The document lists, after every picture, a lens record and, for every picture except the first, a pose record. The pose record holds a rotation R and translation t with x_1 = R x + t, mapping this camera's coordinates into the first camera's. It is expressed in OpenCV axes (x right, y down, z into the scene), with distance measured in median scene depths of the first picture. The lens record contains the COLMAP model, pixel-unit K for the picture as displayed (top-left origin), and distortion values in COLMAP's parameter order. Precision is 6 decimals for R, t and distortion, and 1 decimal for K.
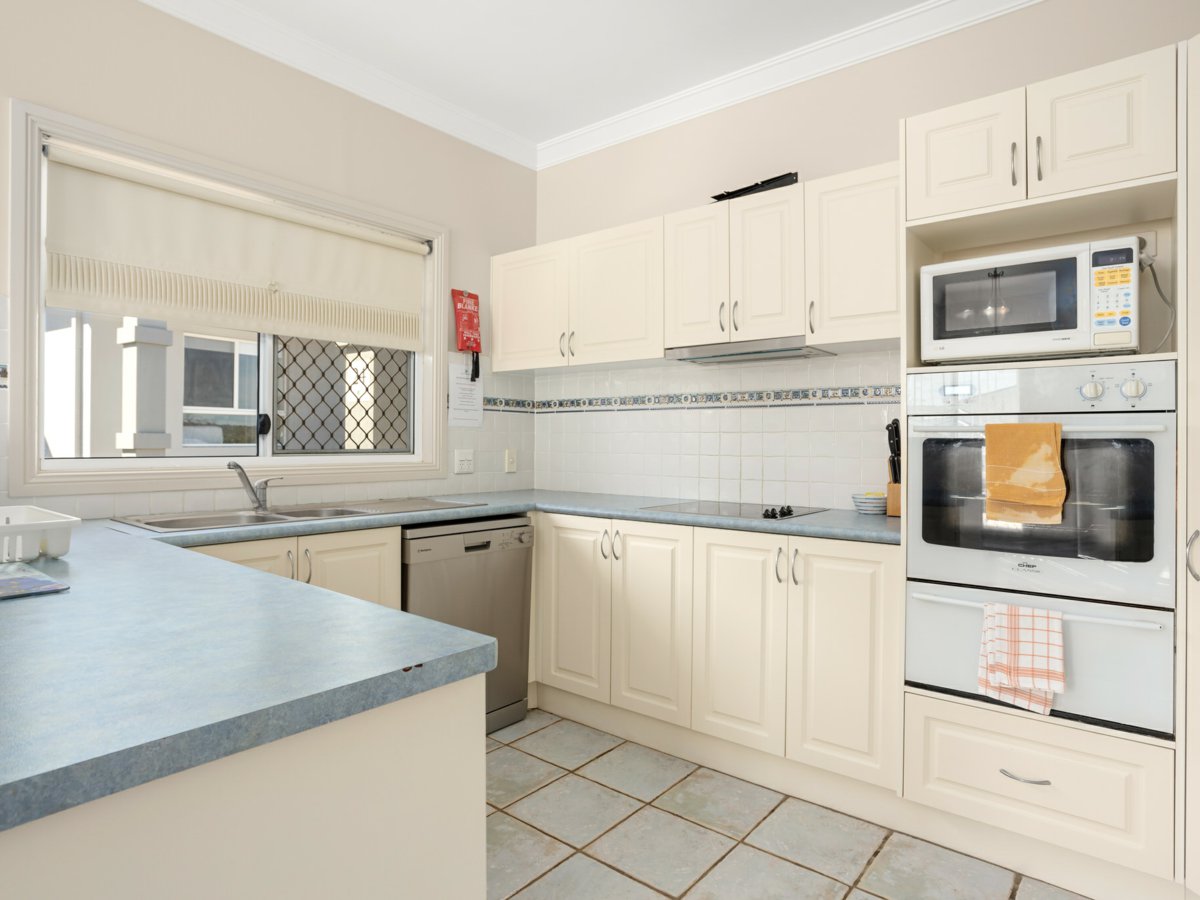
lens RADIAL K [[673.0, 0, 600.0], [0, 673.0, 446.4], [0, 0, 1]] dist [-0.006922, -0.000658]
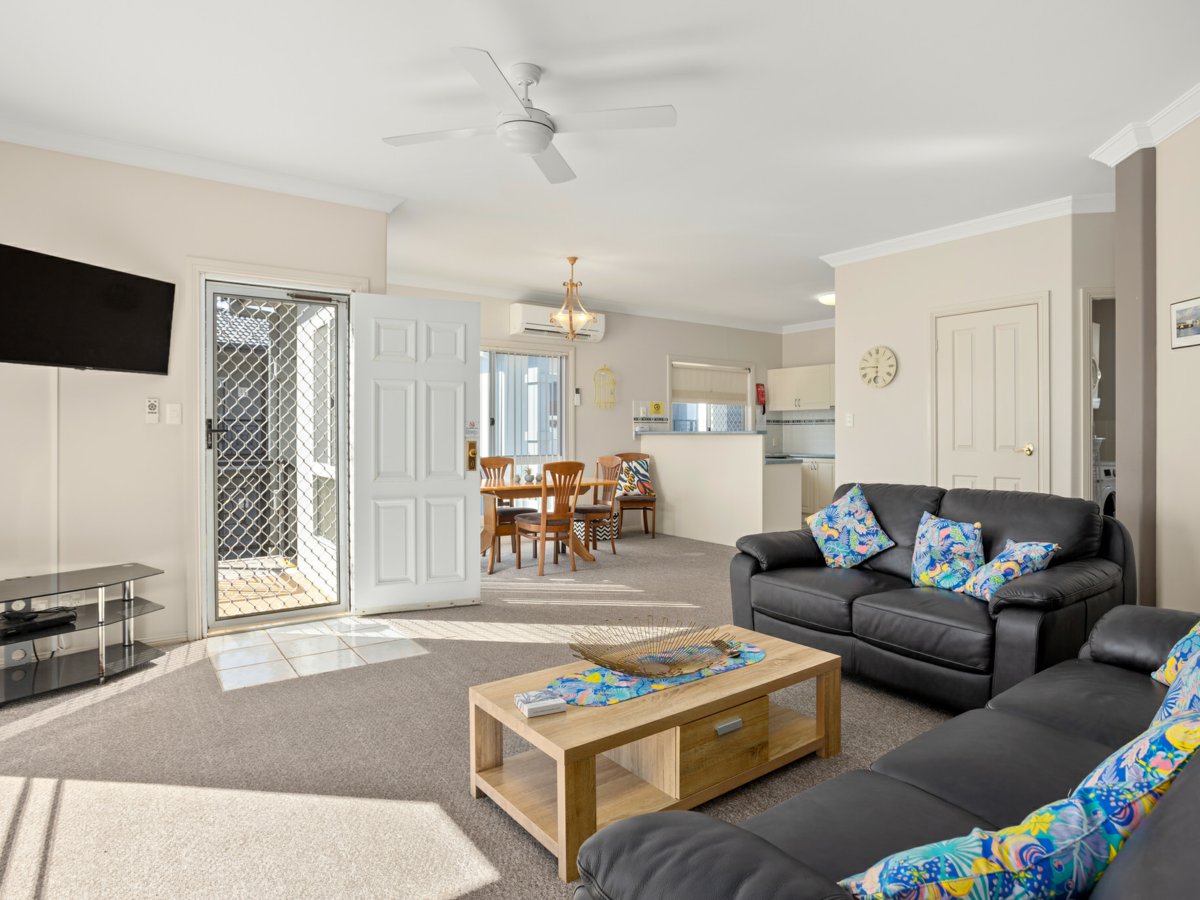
lens RADIAL K [[673.0, 0, 593.5], [0, 673.0, 439.8], [0, 0, 1]] dist [-0.006922, -0.000658]
pose [[0.969687, 0.001620, -0.244344, -0.187893], [-0.000172, 0.999982, 0.005944, -0.004118], [0.244349, -0.005722, 0.969670, -2.022239]]
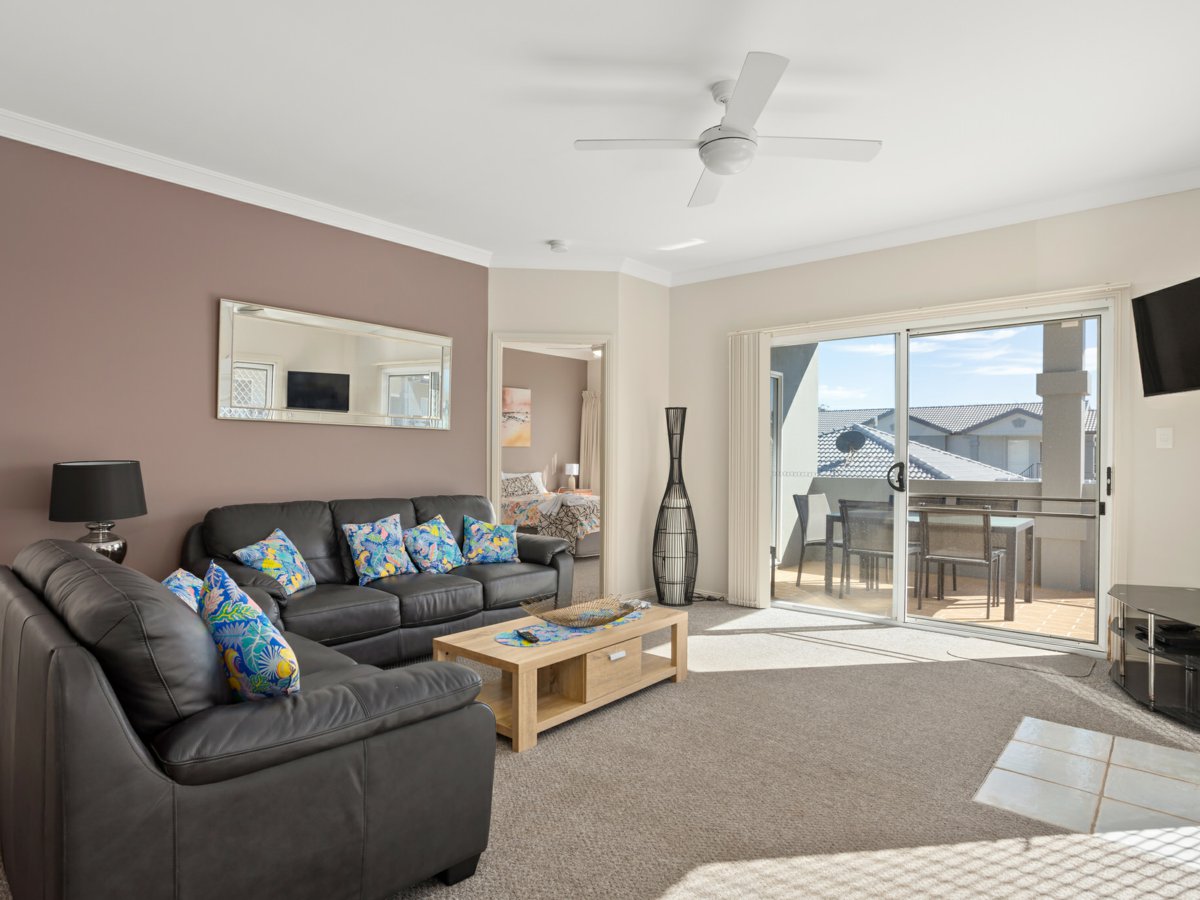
lens RADIAL K [[673.0, 0, 598.7], [0, 673.0, 454.6], [0, 0, 1]] dist [-0.006922, -0.000658]
pose [[-0.999932, -0.005883, 0.010052, -0.830306], [-0.005956, 0.999956, -0.007252, 0.018085], [-0.010009, -0.007311, -0.999923, 5.528069]]
